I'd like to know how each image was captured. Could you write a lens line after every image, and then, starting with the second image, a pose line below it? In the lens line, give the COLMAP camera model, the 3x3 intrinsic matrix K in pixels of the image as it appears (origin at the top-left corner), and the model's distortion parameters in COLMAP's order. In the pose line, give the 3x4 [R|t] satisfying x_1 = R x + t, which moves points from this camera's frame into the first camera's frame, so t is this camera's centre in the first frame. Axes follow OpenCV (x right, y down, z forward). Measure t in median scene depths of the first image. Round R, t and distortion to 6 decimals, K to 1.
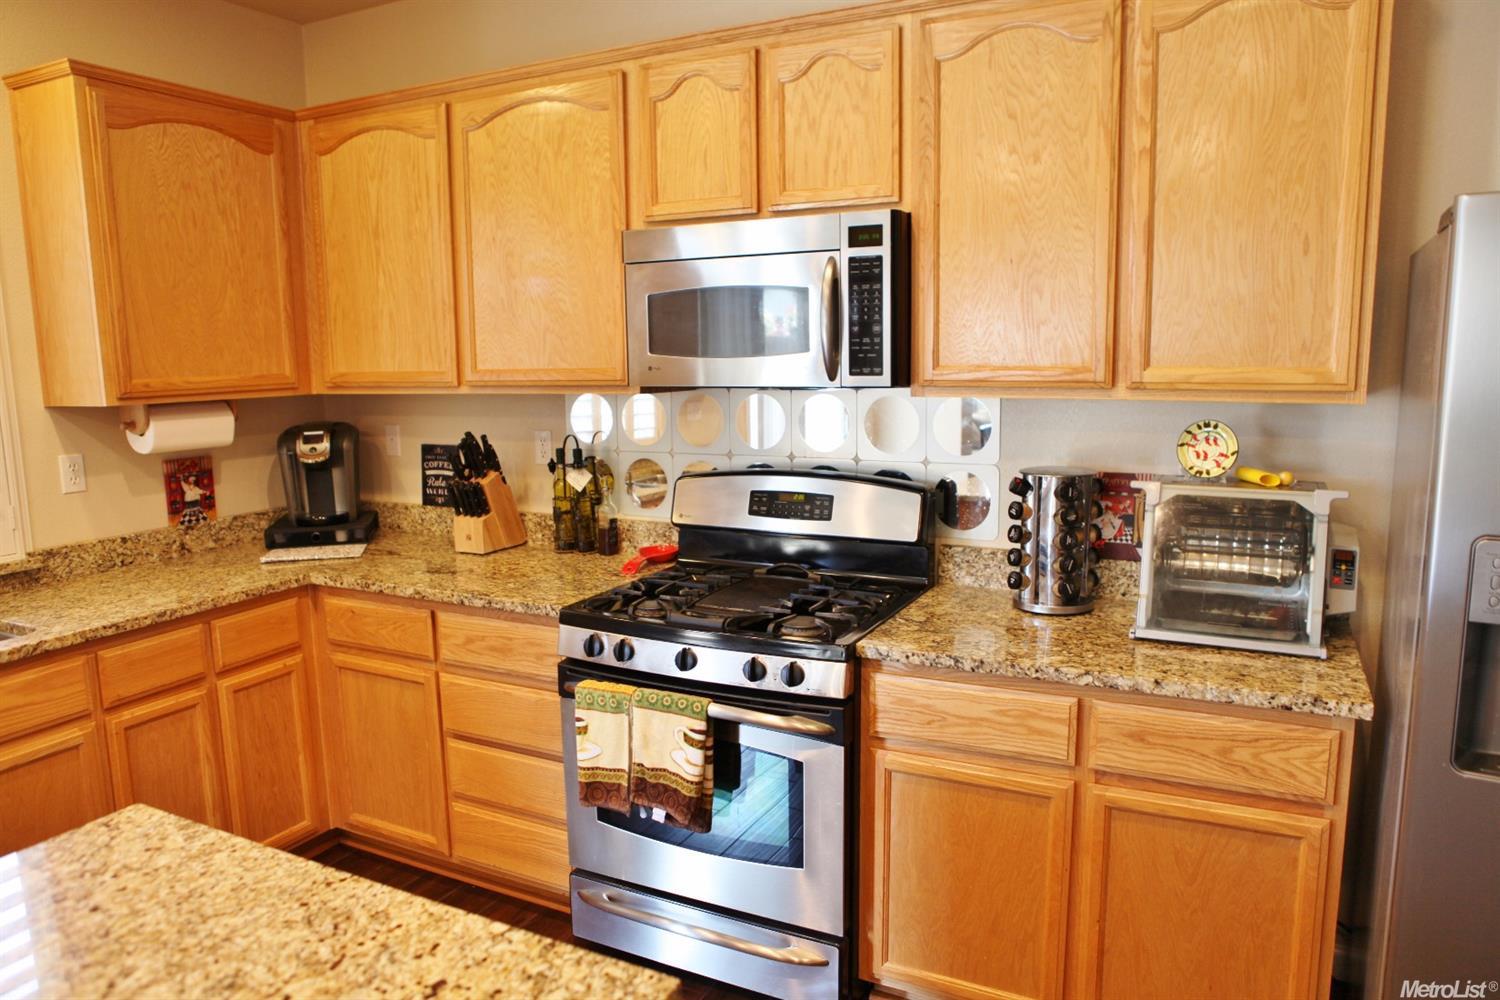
lens RADIAL K [[1013.1, 0, 752.8], [0, 1013.1, 507.7], [0, 0, 1]] dist [-0.114605, 0.088371]
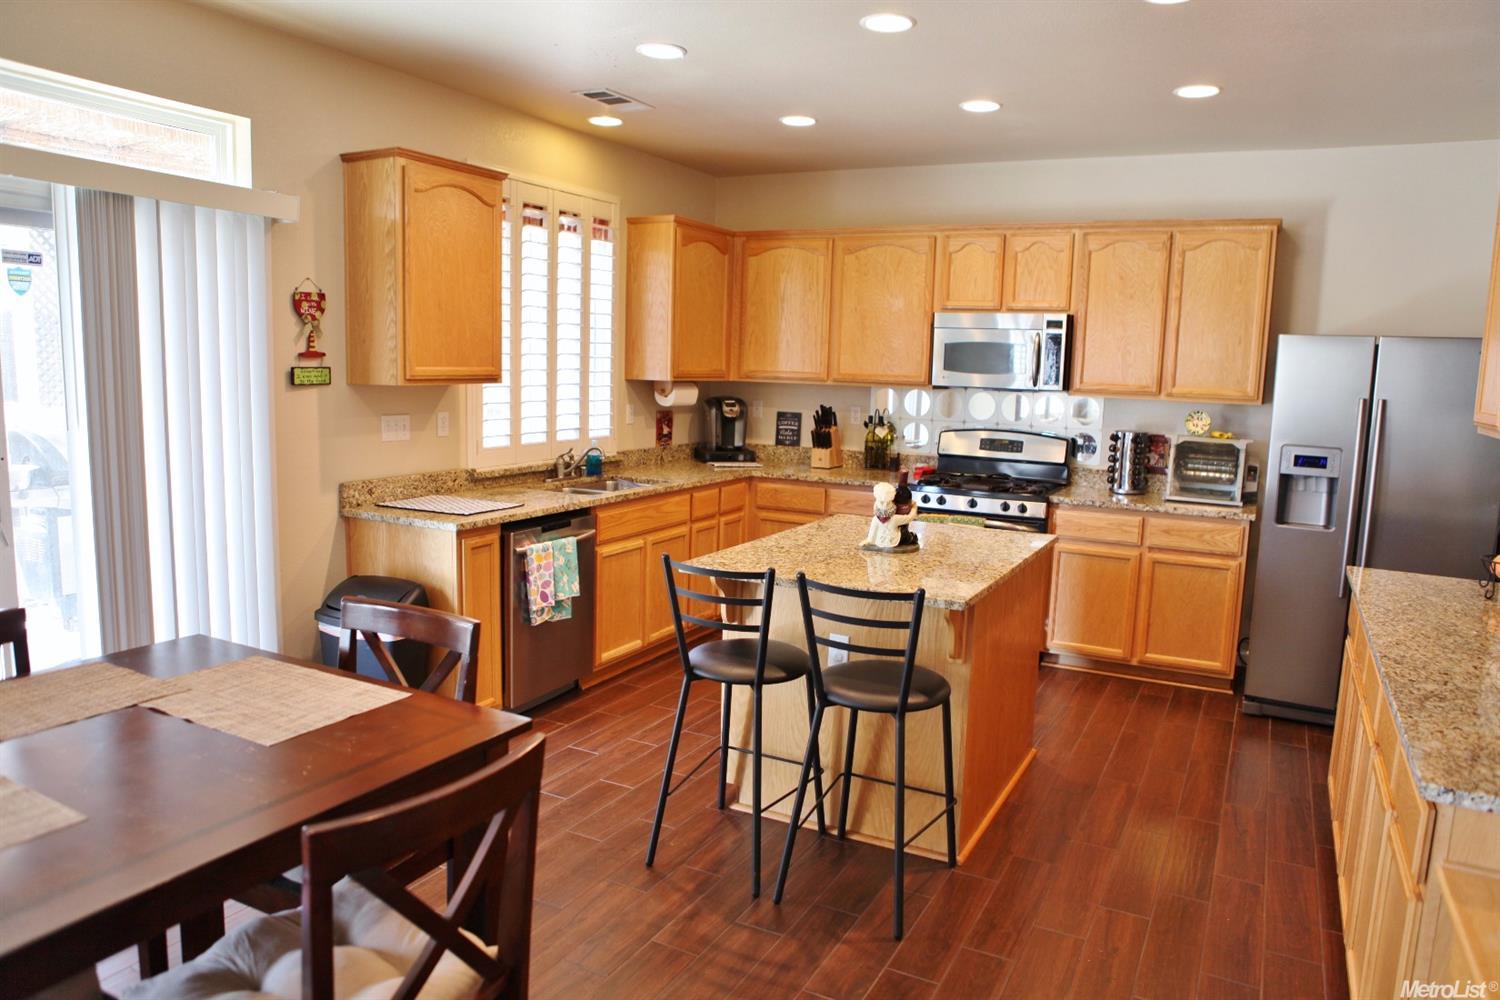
lens RADIAL K [[1013.1, 0, 752.8], [0, 1013.1, 507.7], [0, 0, 1]] dist [-0.114605, 0.088371]
pose [[0.998900, 0.046849, 0.001867, -0.551110], [-0.046814, 0.998782, -0.015617, 0.212155], [-0.002596, 0.015512, 0.999876, -1.256665]]
